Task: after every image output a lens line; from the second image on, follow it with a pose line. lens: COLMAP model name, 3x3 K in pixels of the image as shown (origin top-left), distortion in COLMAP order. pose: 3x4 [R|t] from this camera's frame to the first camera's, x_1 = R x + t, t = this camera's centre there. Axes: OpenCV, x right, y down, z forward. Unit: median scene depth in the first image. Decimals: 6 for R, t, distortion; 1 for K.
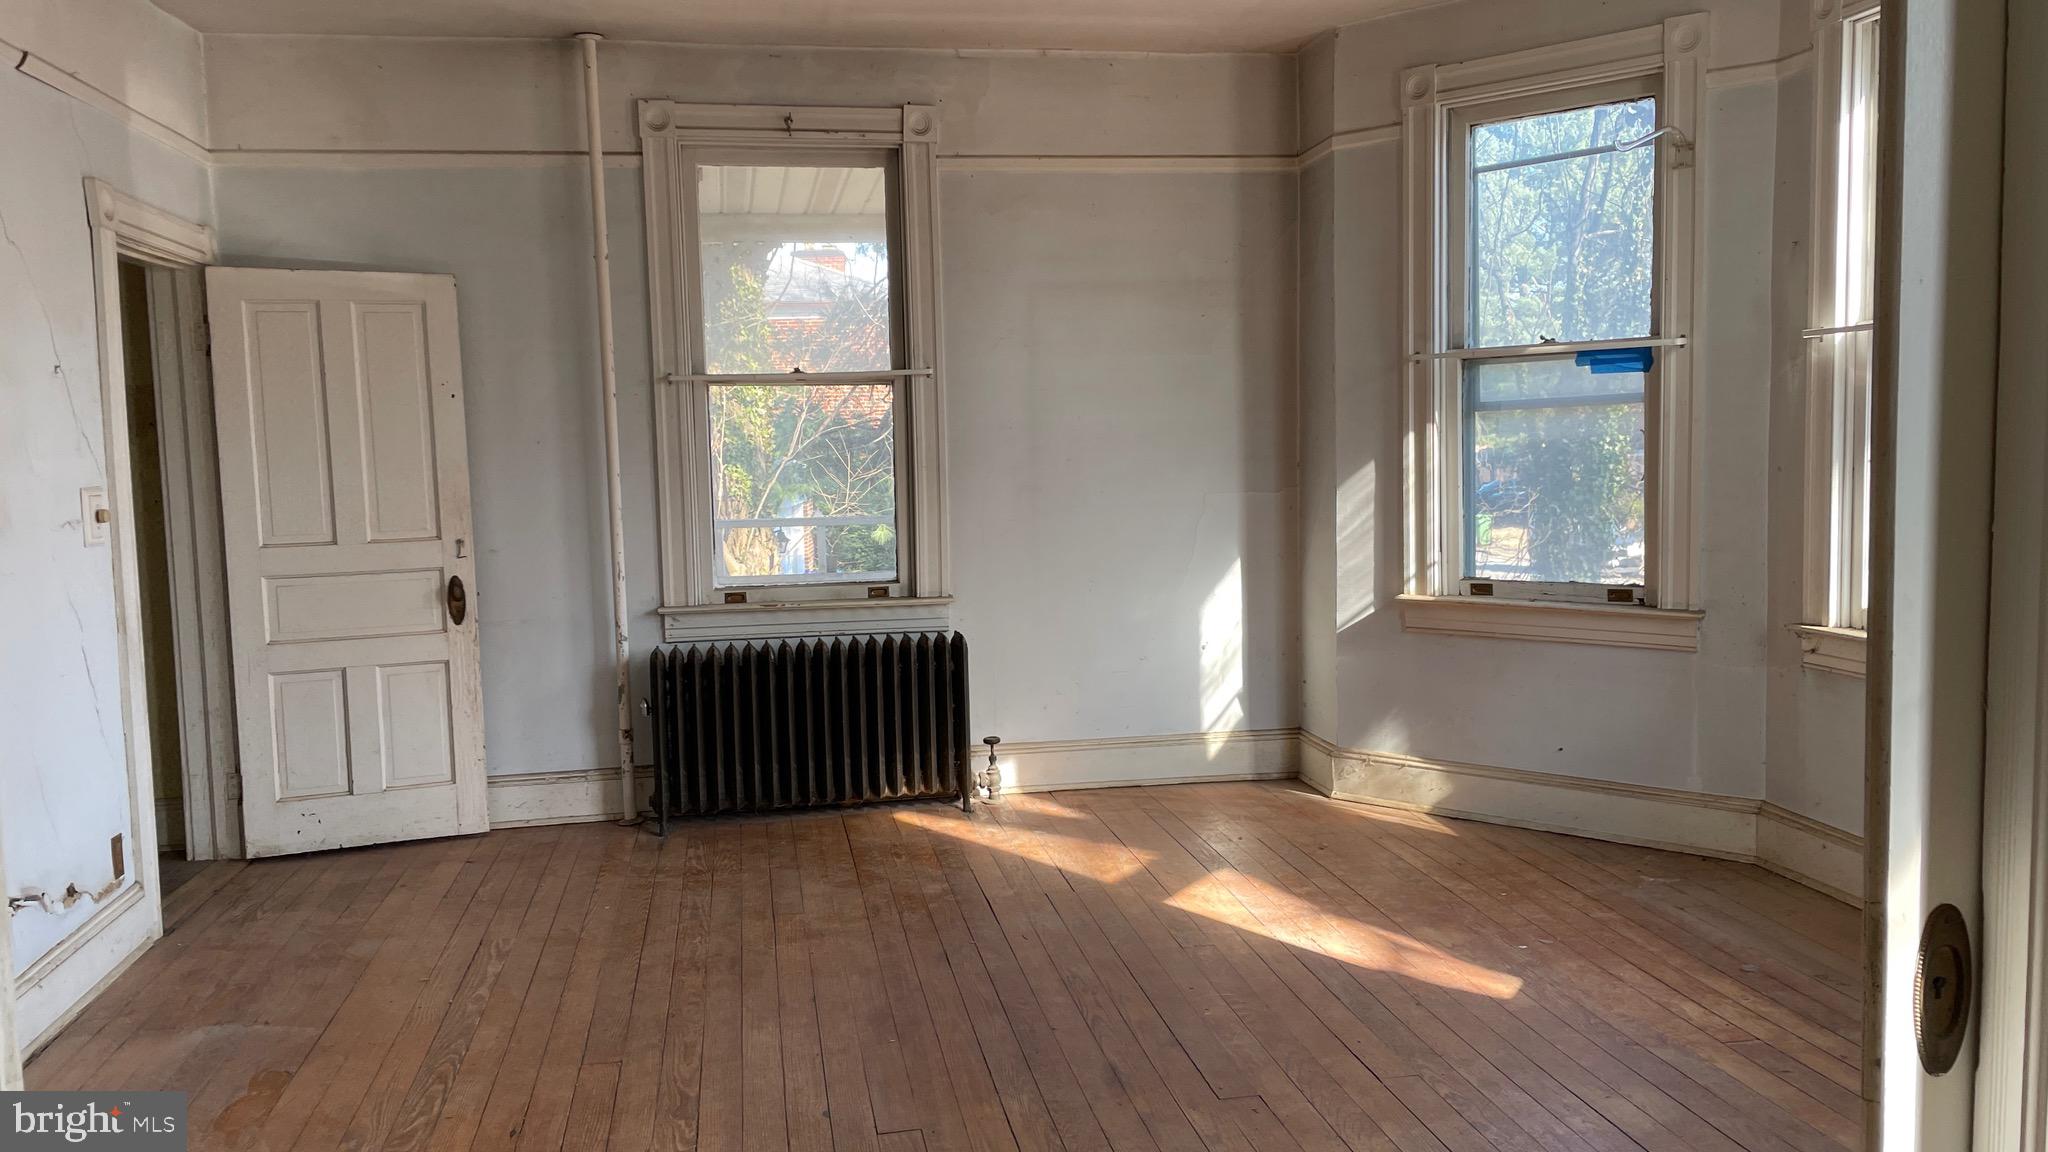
lens RADIAL K [[1548.7, 0, 1025.9], [0, 1548.7, 566.1], [0, 0, 1]] dist [0.129616, -0.159701]
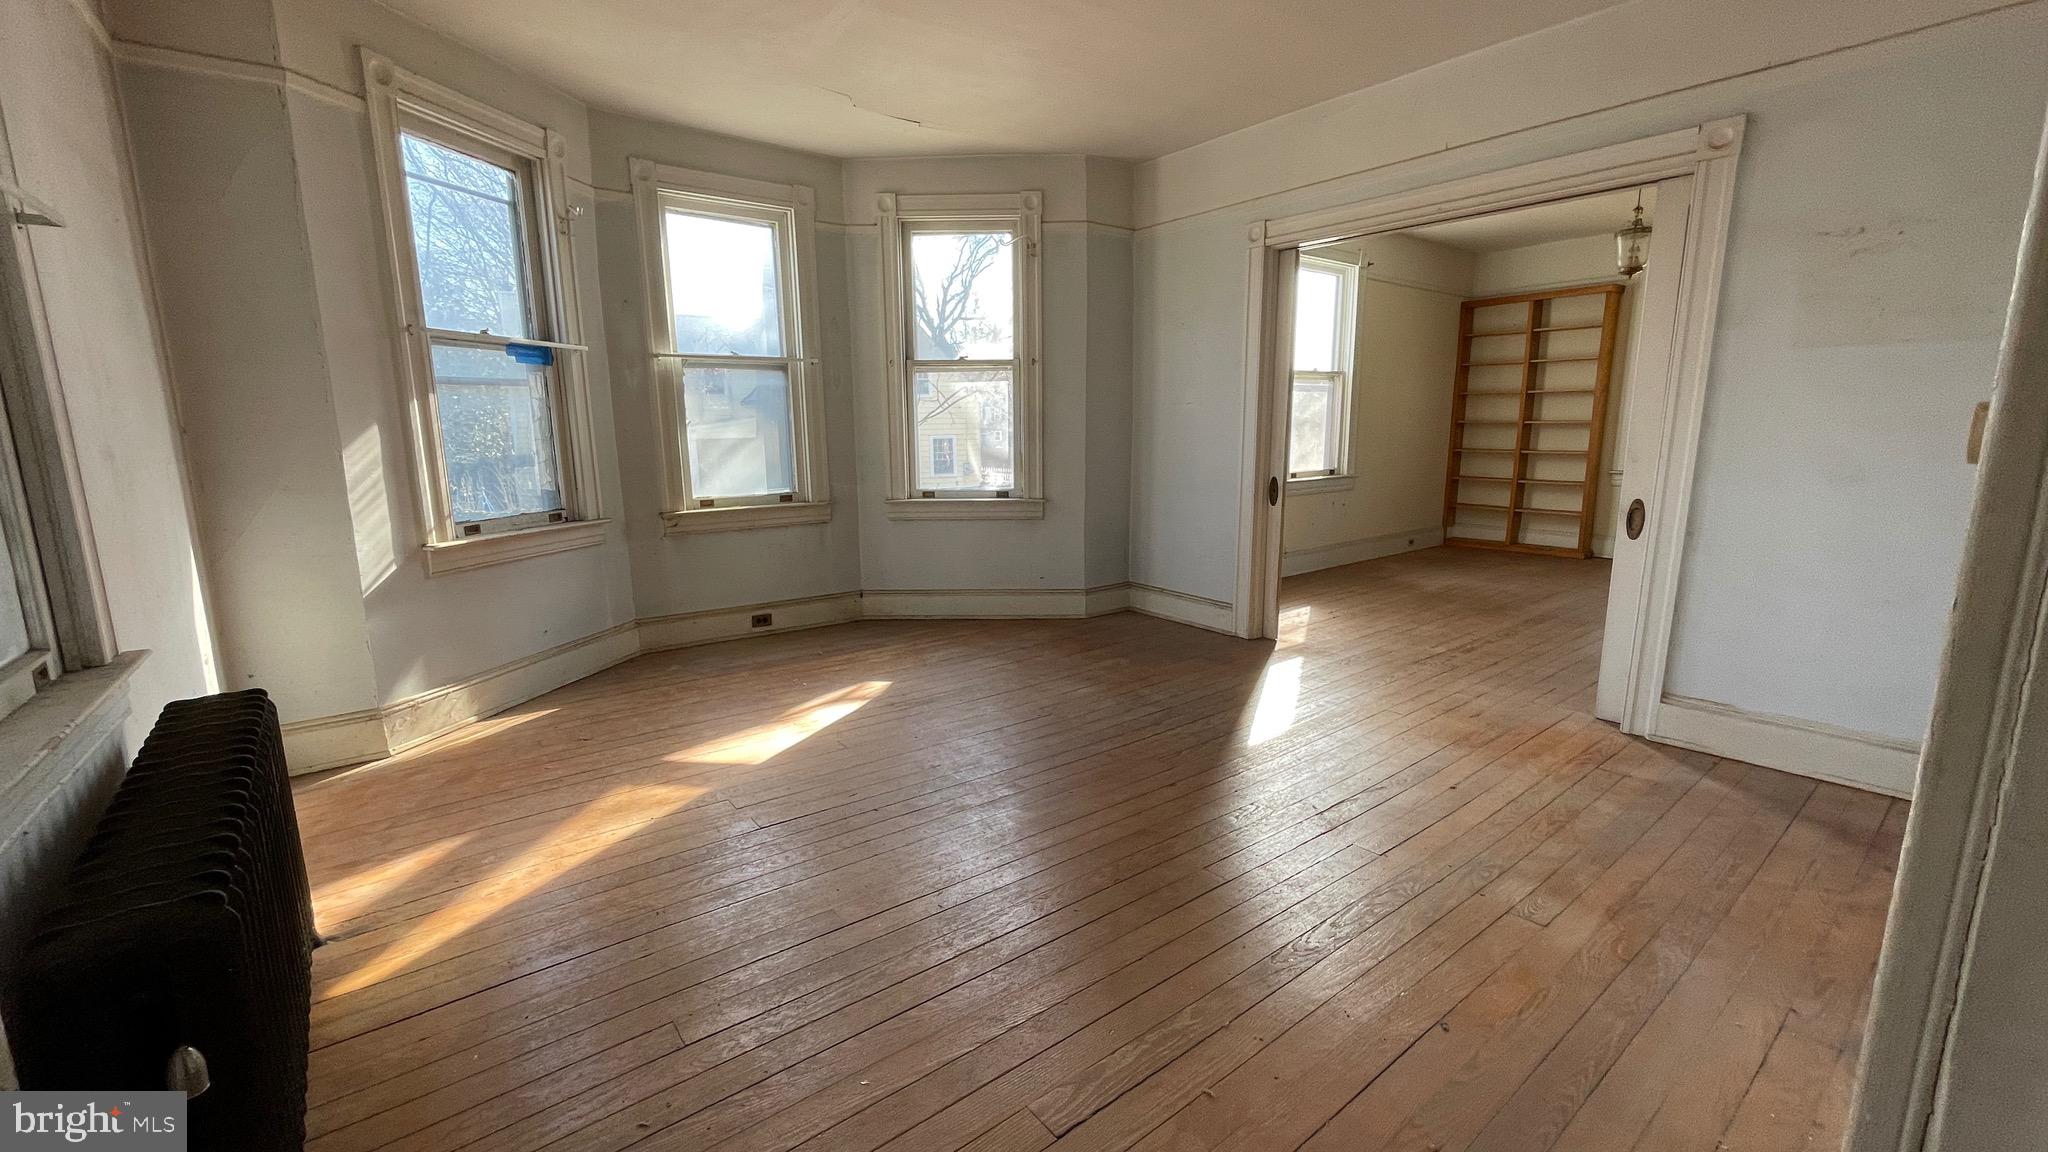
lens RADIAL K [[832.0, 0, 1021.7], [0, 832.0, 552.4], [0, 0, 1]] dist [0.023324, 0.000078]
pose [[-0.458344, -0.111872, 0.881706, -0.512888], [0.097192, 0.979788, 0.174841, -0.043361], [-0.883445, 0.165832, -0.438207, 0.945108]]
